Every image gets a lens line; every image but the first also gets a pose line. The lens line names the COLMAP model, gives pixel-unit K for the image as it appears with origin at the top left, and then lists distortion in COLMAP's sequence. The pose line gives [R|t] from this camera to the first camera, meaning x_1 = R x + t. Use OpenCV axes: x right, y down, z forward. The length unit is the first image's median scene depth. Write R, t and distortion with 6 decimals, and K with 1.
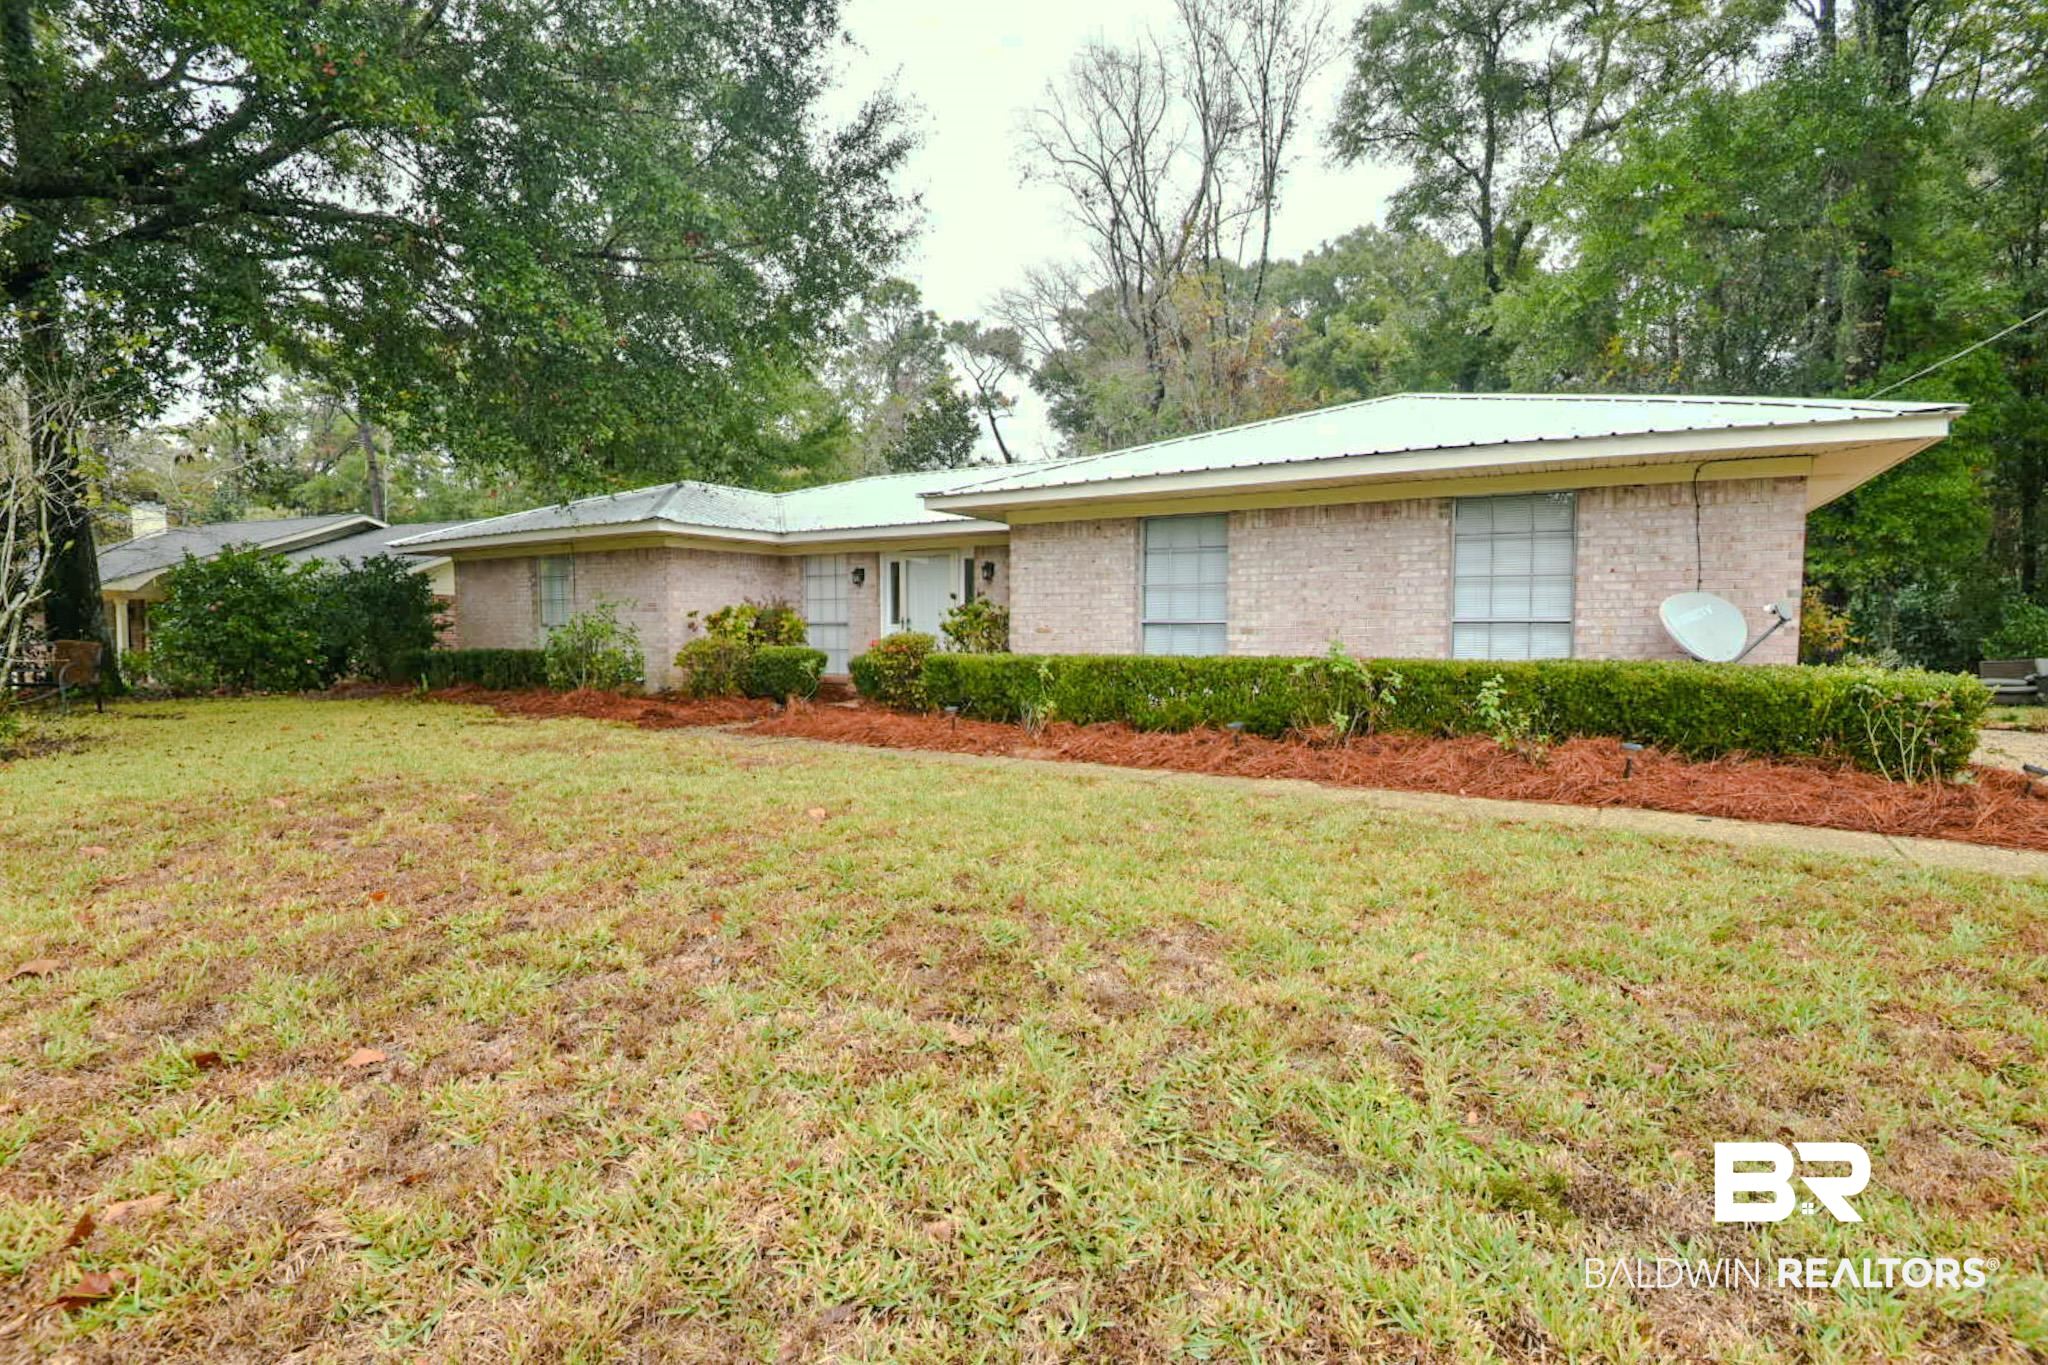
lens RADIAL K [[942.1, 0, 1025.6], [0, 942.1, 669.7], [0, 0, 1]] dist [-0.023893, -0.012824]
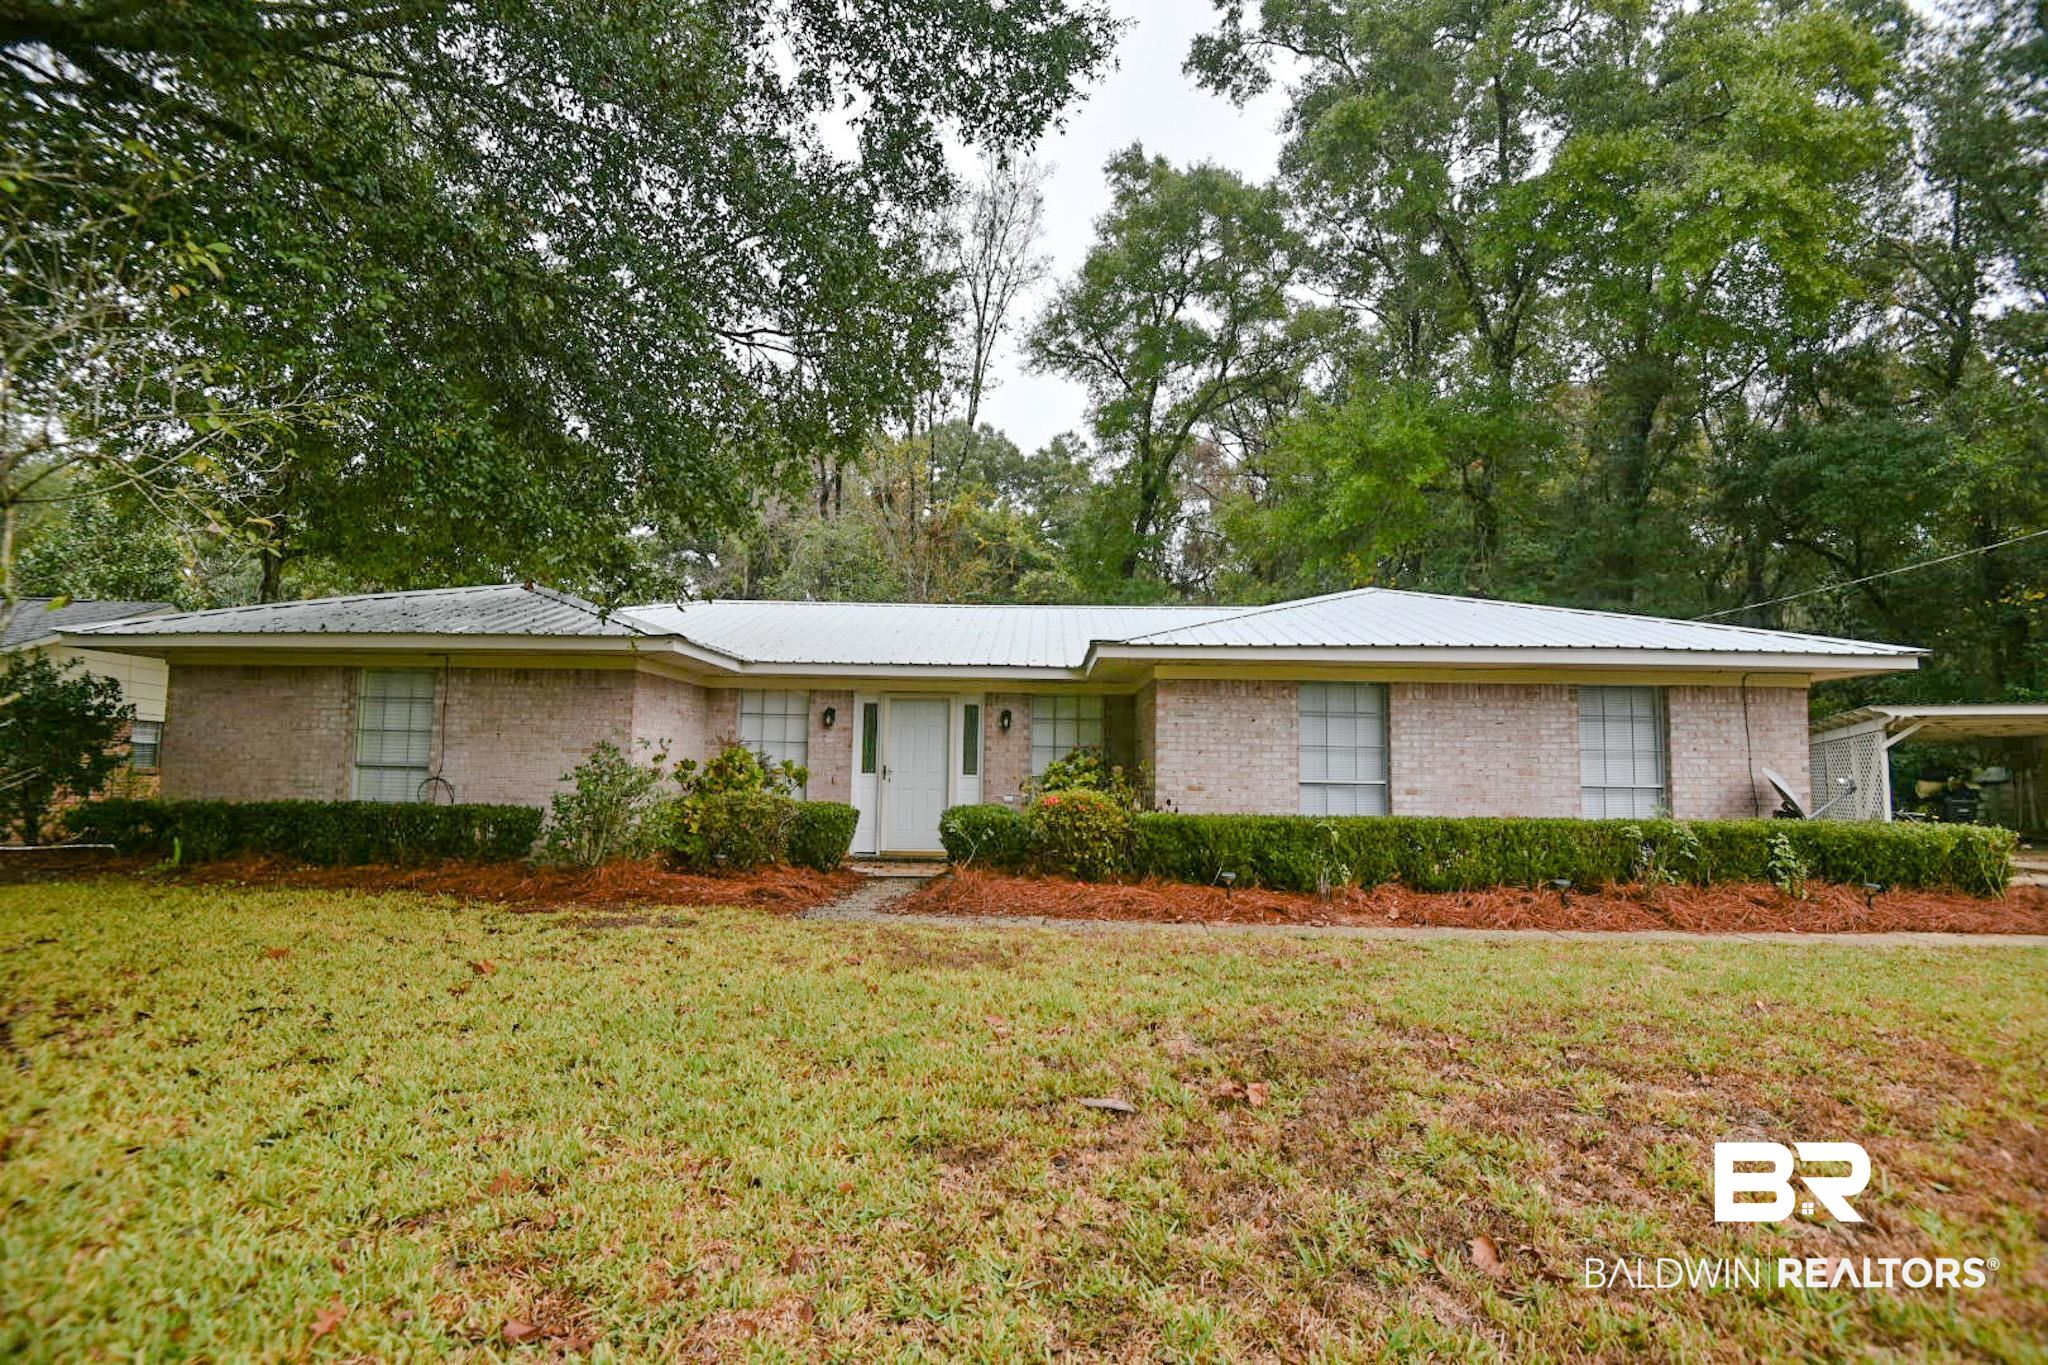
lens RADIAL K [[942.1, 0, 1023.1], [0, 942.1, 695.7], [0, 0, 1]] dist [-0.023893, -0.012824]
pose [[0.890416, 0.062282, 0.450866, -0.503024], [-0.000817, 0.990810, -0.135256, -0.003244], [-0.455146, 0.120065, 0.882285, 0.170213]]
